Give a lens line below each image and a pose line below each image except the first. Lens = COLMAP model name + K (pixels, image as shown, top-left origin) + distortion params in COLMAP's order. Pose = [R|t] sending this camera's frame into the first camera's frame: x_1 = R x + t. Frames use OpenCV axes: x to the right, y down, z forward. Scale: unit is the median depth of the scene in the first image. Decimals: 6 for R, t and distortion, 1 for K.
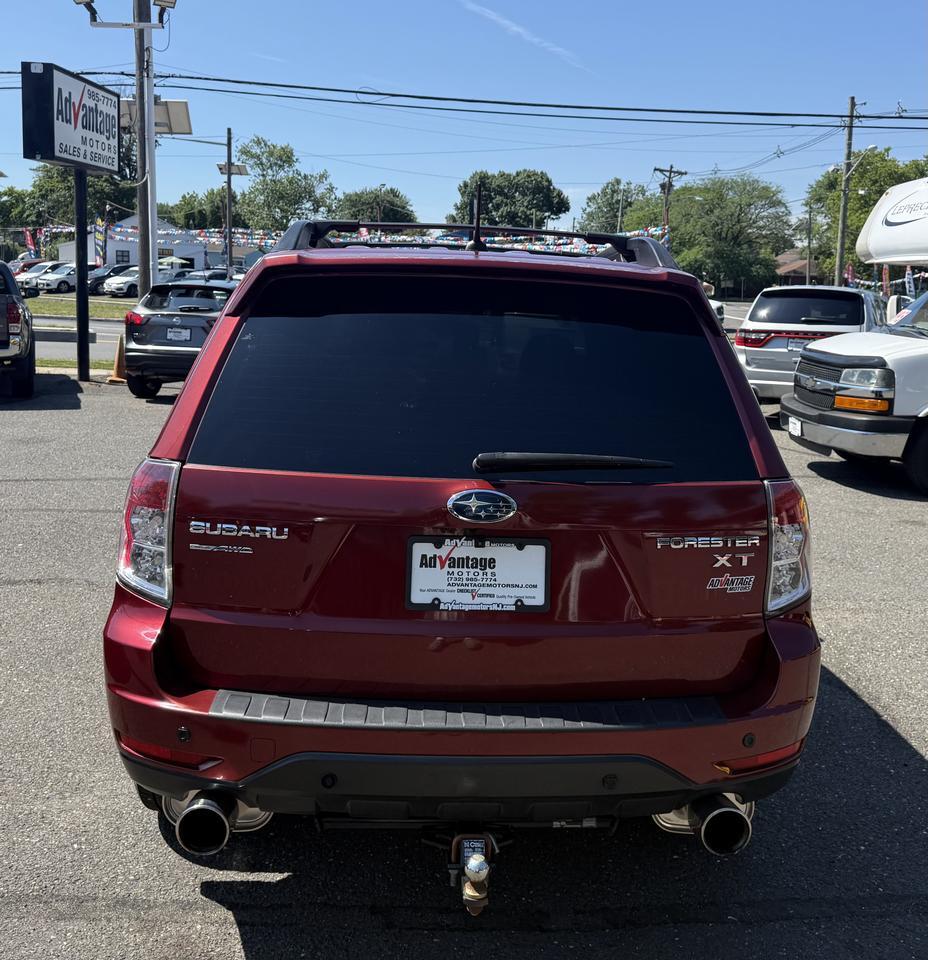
lens RADIAL K [[1032.2, 0, 497.1], [0, 1032.2, 426.6], [0, 0, 1]] dist [0.169863, -0.360023]
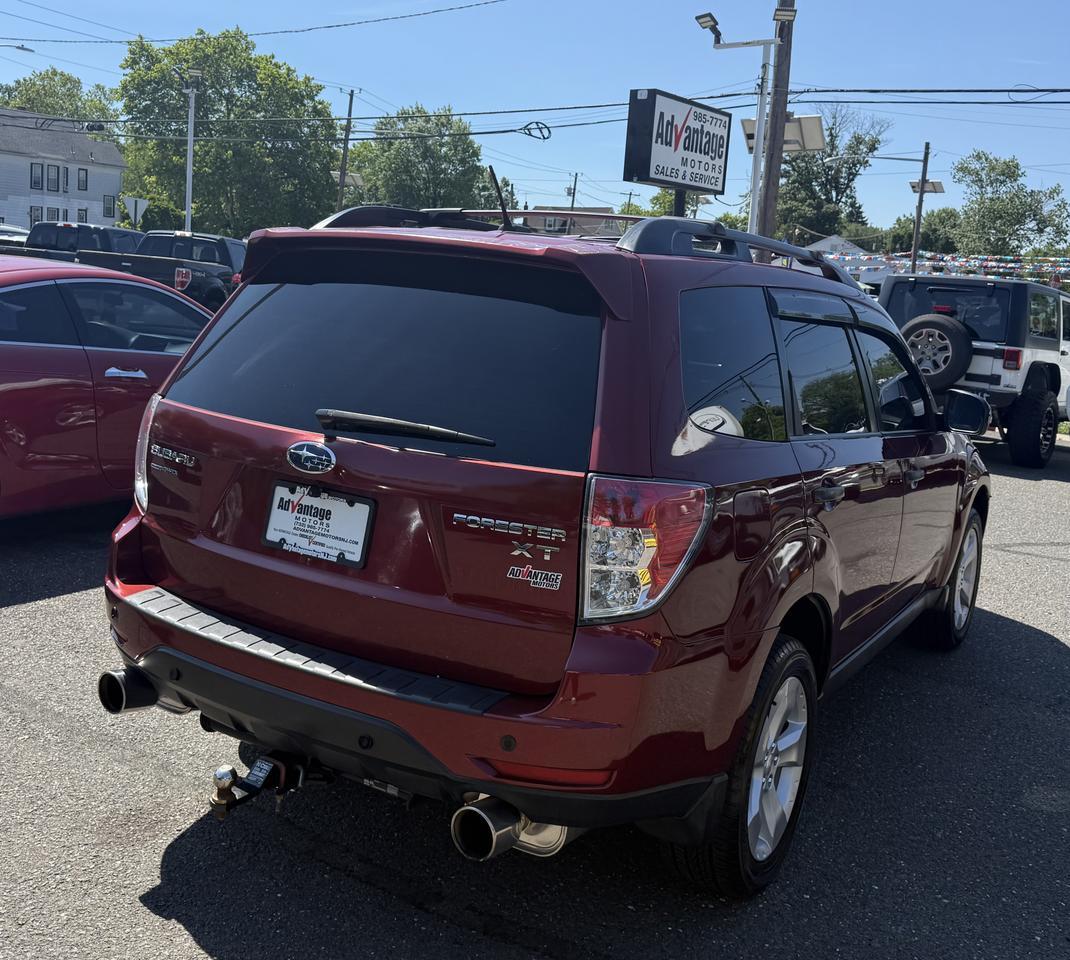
lens RADIAL K [[1112.2, 0, 492.7], [0, 1112.2, 409.0], [0, 0, 1]] dist [0.114550, -0.212955]
pose [[0.805143, 0.087814, -0.586544, 0.126861], [-0.117001, 0.993060, -0.011932, 0.002922], [0.581426, 0.078233, 0.809829, 0.026258]]
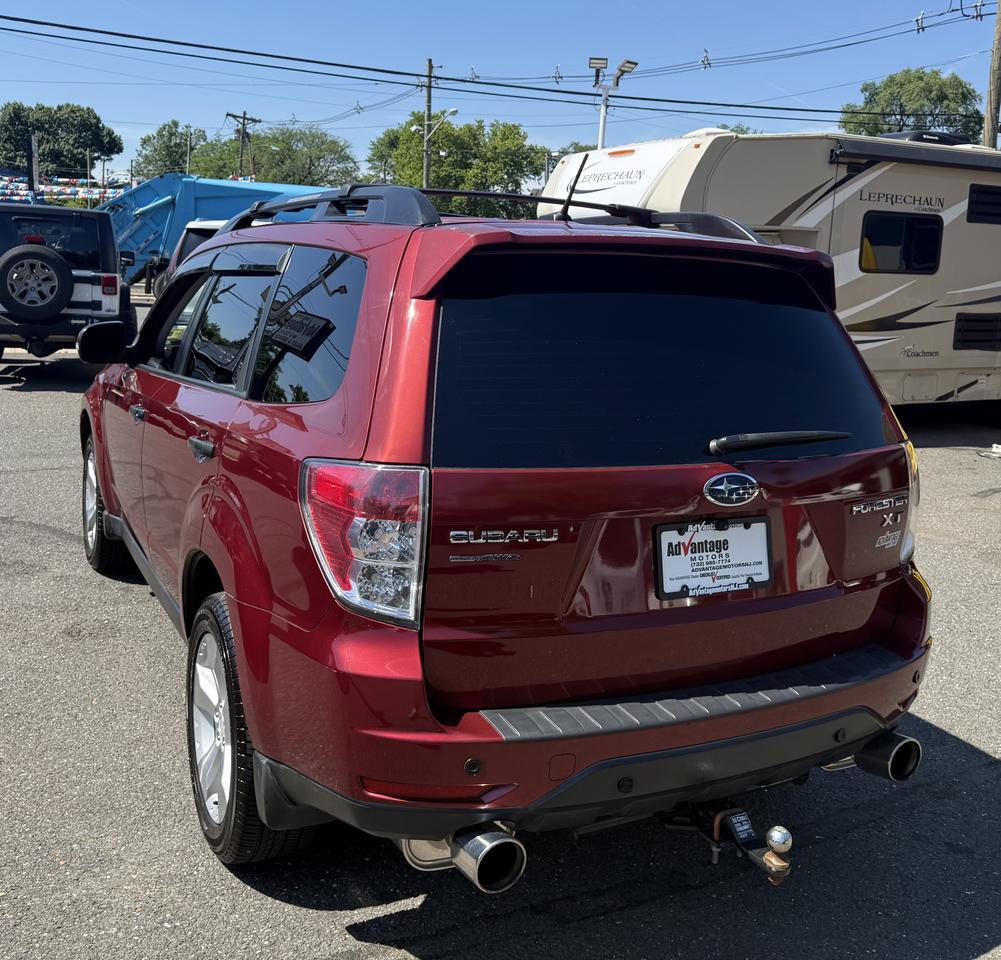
lens RADIAL K [[1038.5, 0, 504.3], [0, 1038.5, 428.1], [0, 0, 1]] dist [0.126729, -0.269072]
pose [[0.910663, -0.057927, 0.409070, -0.097599], [0.039171, 0.997768, 0.054087, -0.007085], [-0.411290, -0.033232, 0.910899, 0.026941]]
